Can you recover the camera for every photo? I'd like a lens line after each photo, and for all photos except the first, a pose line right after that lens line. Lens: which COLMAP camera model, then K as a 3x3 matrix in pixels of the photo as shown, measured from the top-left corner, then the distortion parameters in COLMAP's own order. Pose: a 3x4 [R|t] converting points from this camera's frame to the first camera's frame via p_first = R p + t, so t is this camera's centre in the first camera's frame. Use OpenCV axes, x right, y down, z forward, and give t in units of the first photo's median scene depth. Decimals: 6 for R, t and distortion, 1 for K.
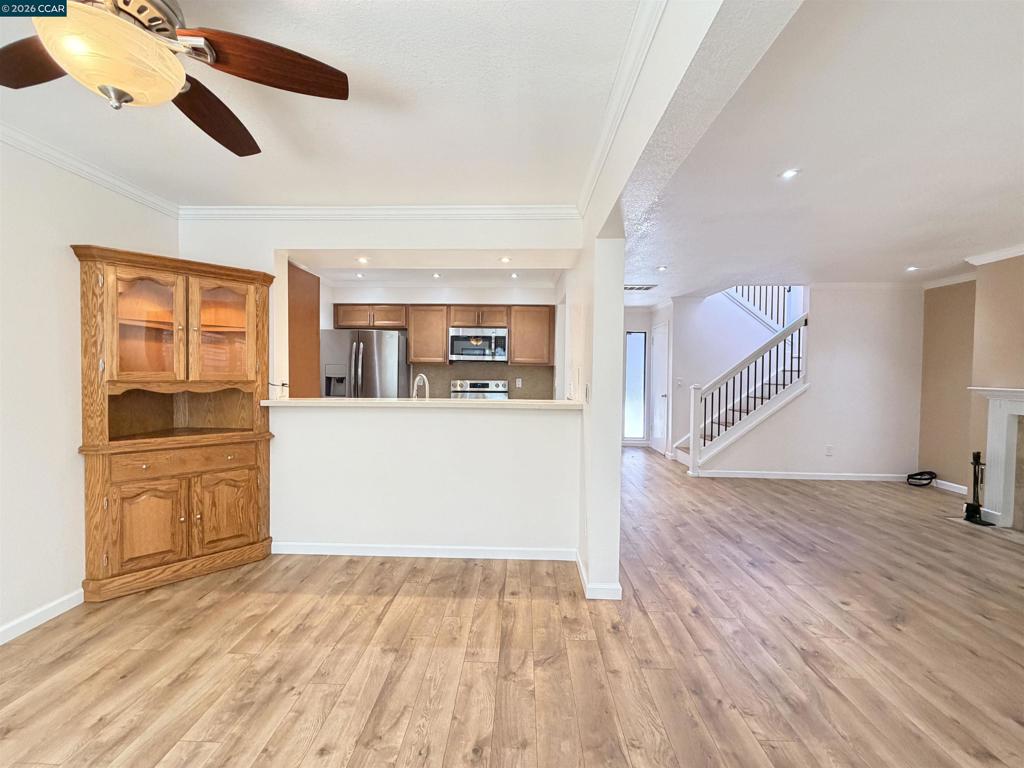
lens RADIAL K [[408.7, 0, 509.3], [0, 408.7, 382.0], [0, 0, 1]] dist [0.000423, 0.000253]
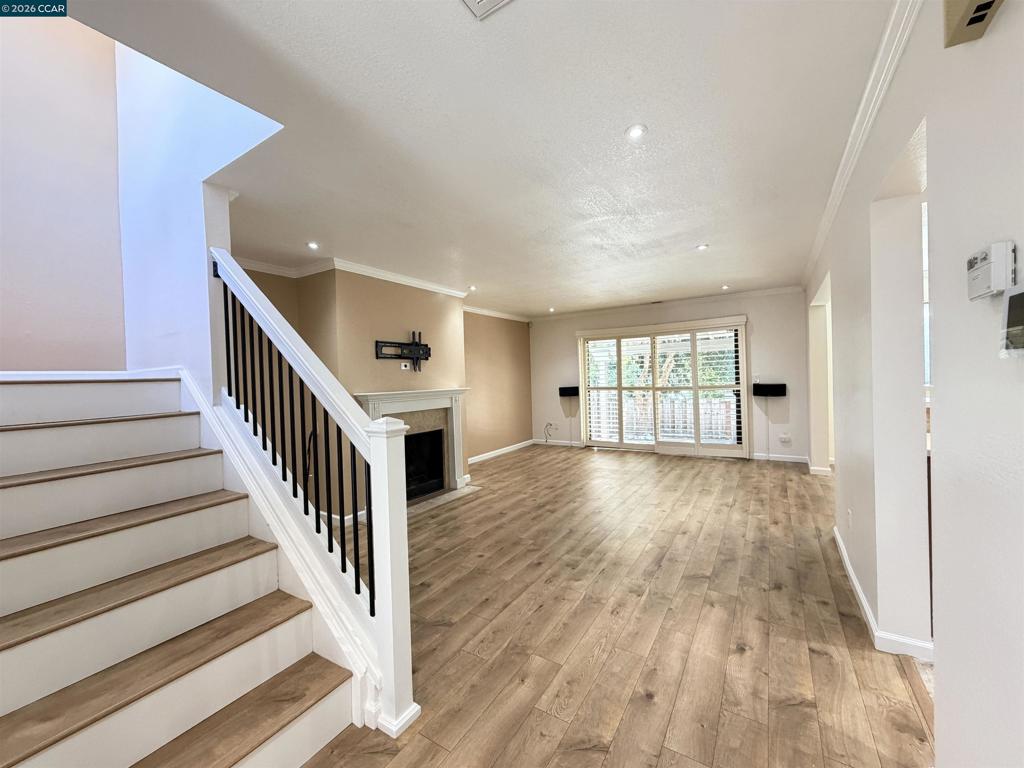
lens RADIAL K [[408.7, 0, 509.3], [0, 408.7, 382.0], [0, 0, 1]] dist [0.000423, 0.000253]
pose [[-0.858763, 0.011077, 0.512253, 0.385561], [0.035406, 0.998659, 0.037760, -0.049721], [-0.511148, 0.050564, -0.858004, 2.075655]]
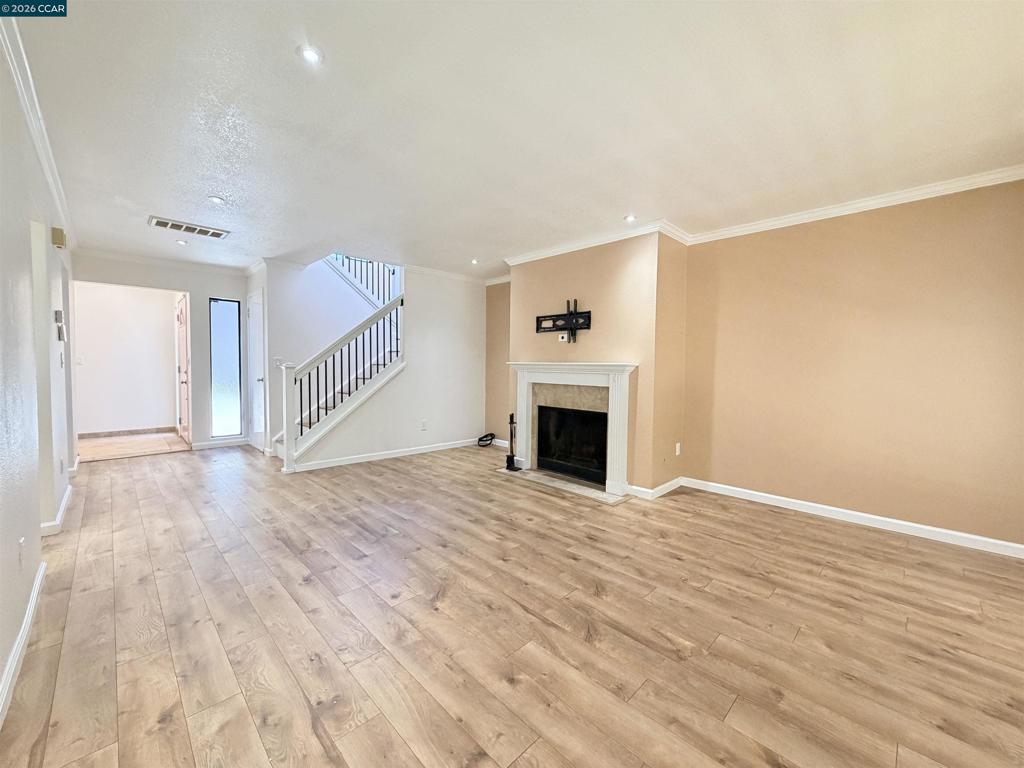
lens RADIAL K [[408.7, 0, 509.3], [0, 408.7, 382.0], [0, 0, 1]] dist [0.000423, 0.000253]
pose [[0.691863, -0.029851, 0.721412, 0.284657], [0.013505, 0.999505, 0.028406, 0.046288], [-0.721903, -0.009910, 0.691923, 0.169009]]
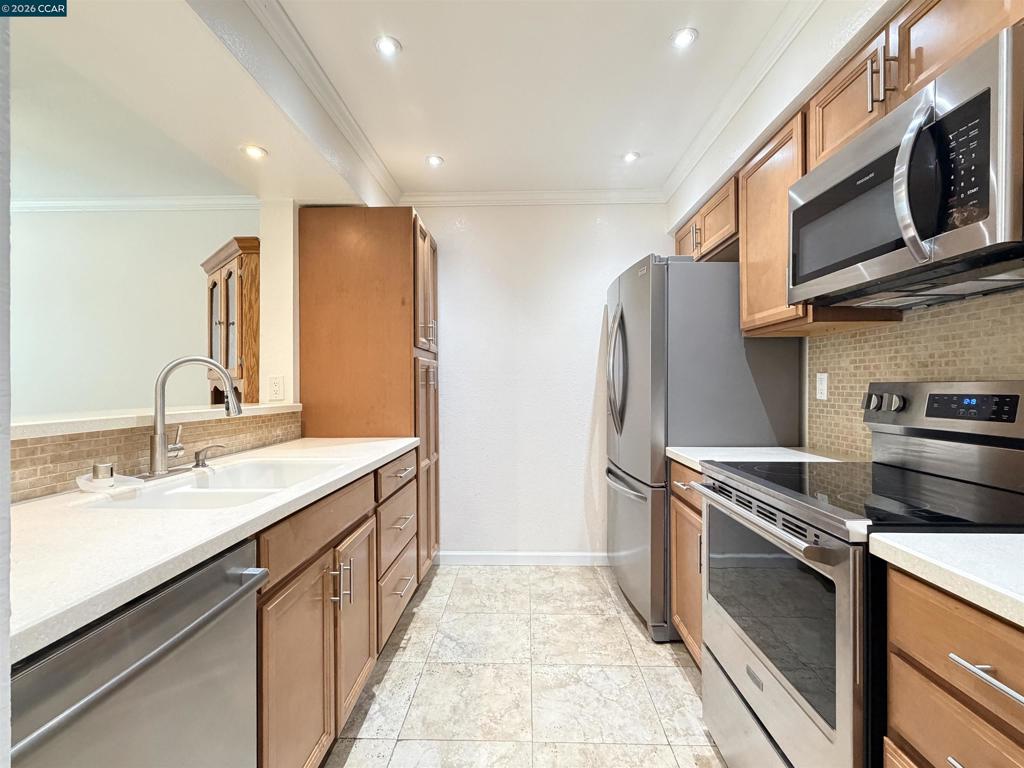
lens RADIAL K [[485.9, 0, 510.3], [0, 485.9, 384.5], [0, 0, 1]] dist [0.000835, -0.000244]
pose [[0.006151, -0.010956, -0.999921, 0.288822], [-0.020968, 0.999719, -0.011083, 0.008950], [0.999761, 0.021035, 0.005920, 1.377295]]
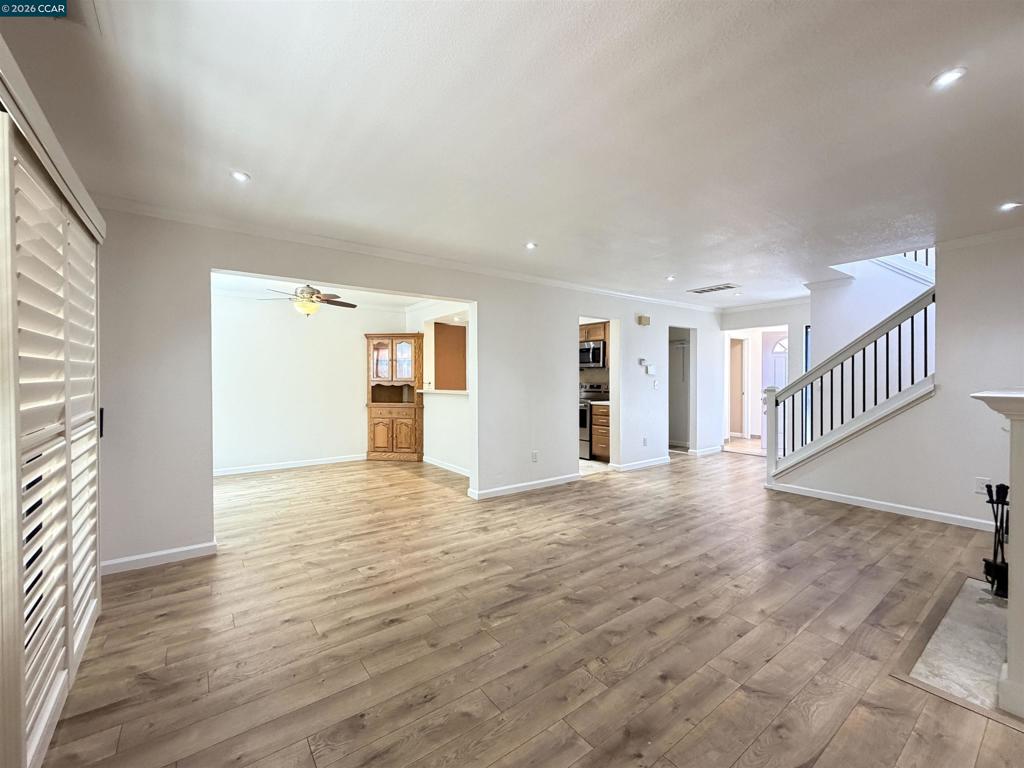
lens RADIAL K [[428.4, 0, 512.0], [0, 428.4, 384.0], [0, 0, 1]] dist [-0.000228, 0.000030]
pose [[0.623646, -0.001631, -0.781706, 1.429395], [-0.010471, 0.999891, -0.010440, 0.030178], [0.781637, 0.014696, 0.623560, -0.053862]]
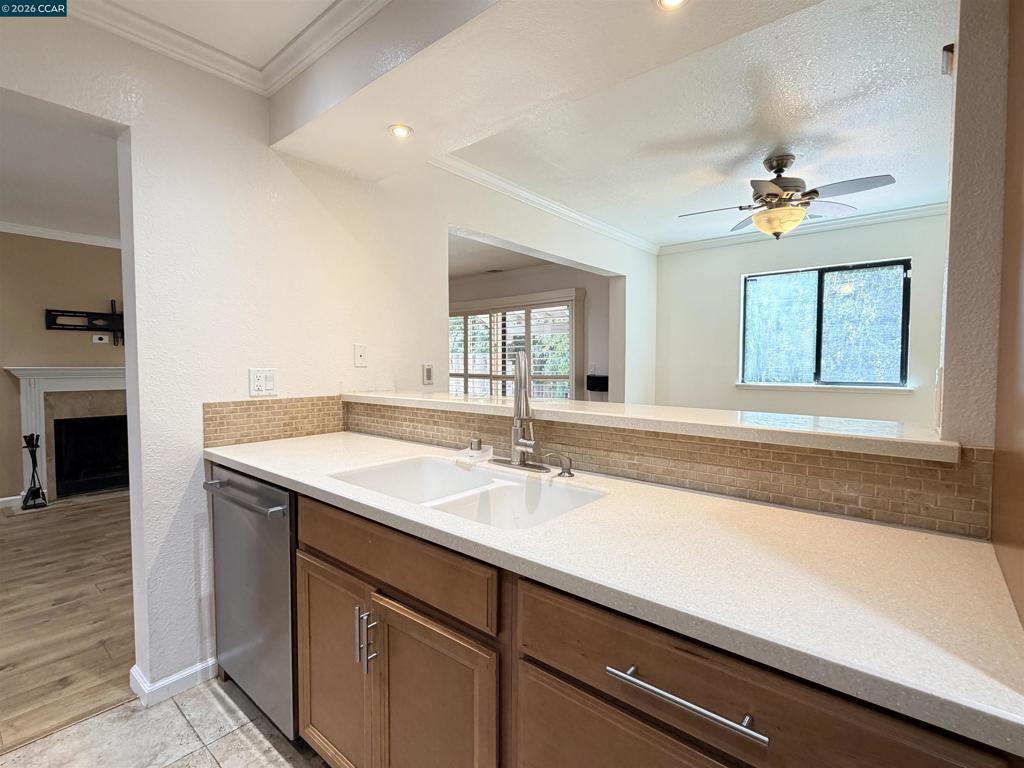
lens RADIAL K [[485.9, 0, 510.3], [0, 485.9, 384.5], [0, 0, 1]] dist [0.000835, -0.000244]
pose [[-0.789069, -0.037933, 0.613132, -0.517788], [0.006691, 0.997502, 0.070325, -0.021047], [-0.614268, 0.059594, -0.786844, 1.438692]]
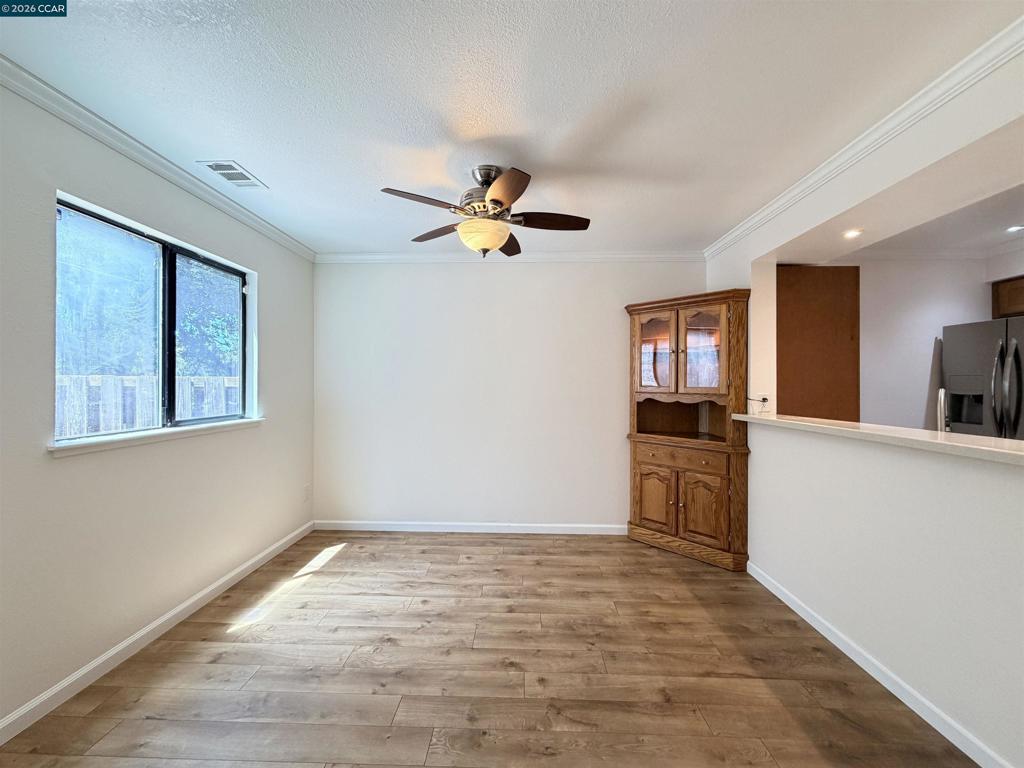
lens RADIAL K [[408.7, 0, 509.3], [0, 408.7, 382.0], [0, 0, 1]] dist [0.000423, 0.000253]
pose [[0.002264, -0.013420, -0.999907, 0.383974], [-0.027287, 0.999537, -0.013477, -0.005184], [0.999625, 0.027315, 0.001897, 0.399270]]
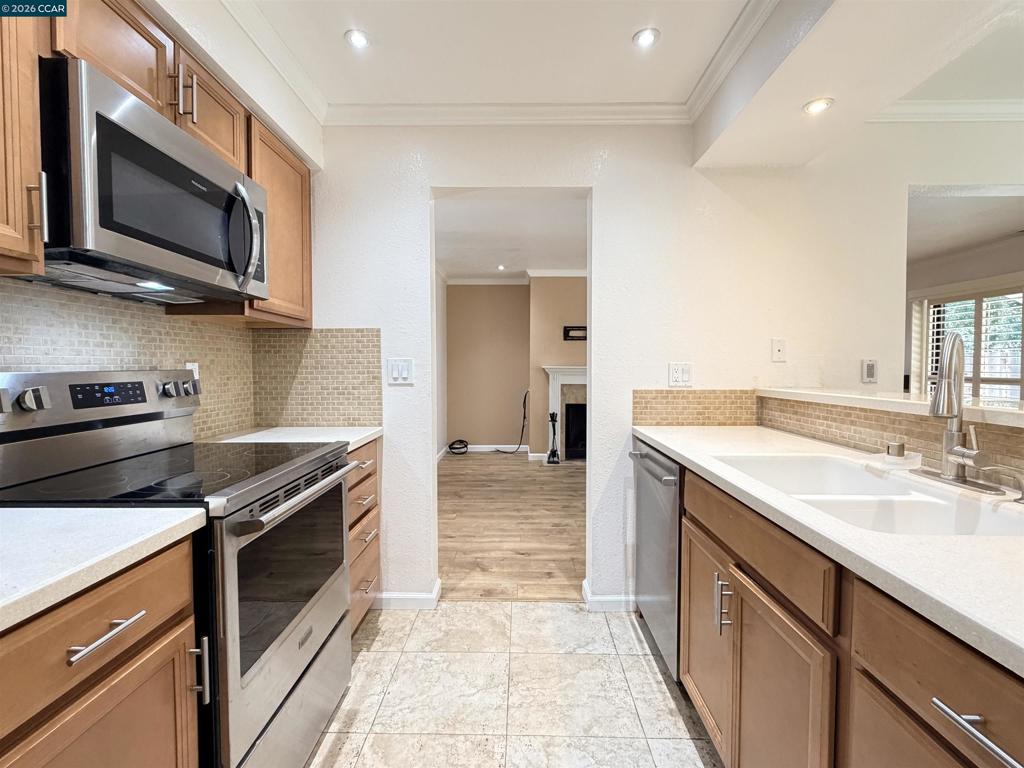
lens RADIAL K [[485.9, 0, 510.3], [0, 485.9, 384.5], [0, 0, 1]] dist [0.000835, -0.000244]
pose [[-0.015324, -0.045608, 0.998842, -0.603413], [0.025357, 0.998620, 0.045987, -0.005726], [-0.999561, 0.026033, -0.014146, 1.400602]]
